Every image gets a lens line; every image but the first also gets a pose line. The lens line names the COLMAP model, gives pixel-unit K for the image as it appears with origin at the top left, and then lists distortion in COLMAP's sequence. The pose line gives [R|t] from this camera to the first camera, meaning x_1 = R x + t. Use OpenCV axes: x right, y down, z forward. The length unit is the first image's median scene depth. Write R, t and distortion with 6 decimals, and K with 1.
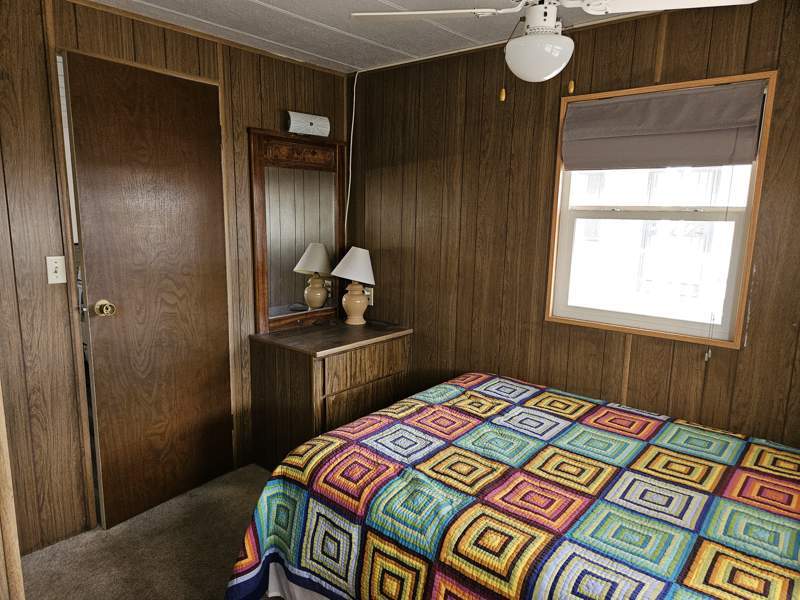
lens RADIAL K [[537.3, 0, 396.7], [0, 537.3, 301.0], [0, 0, 1]] dist [0.049223, -0.003146]
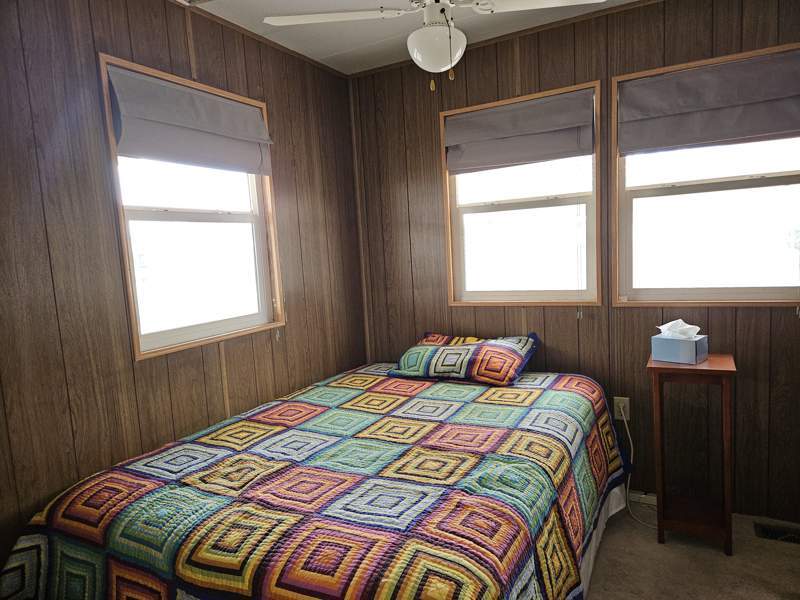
lens RADIAL K [[537.3, 0, 397.8], [0, 537.3, 303.6], [0, 0, 1]] dist [0.049223, -0.003146]
pose [[-0.201063, -0.109337, 0.973457, -0.585738], [0.222874, 0.962583, 0.154149, -0.085146], [-0.953887, 0.247952, -0.169171, 0.926438]]
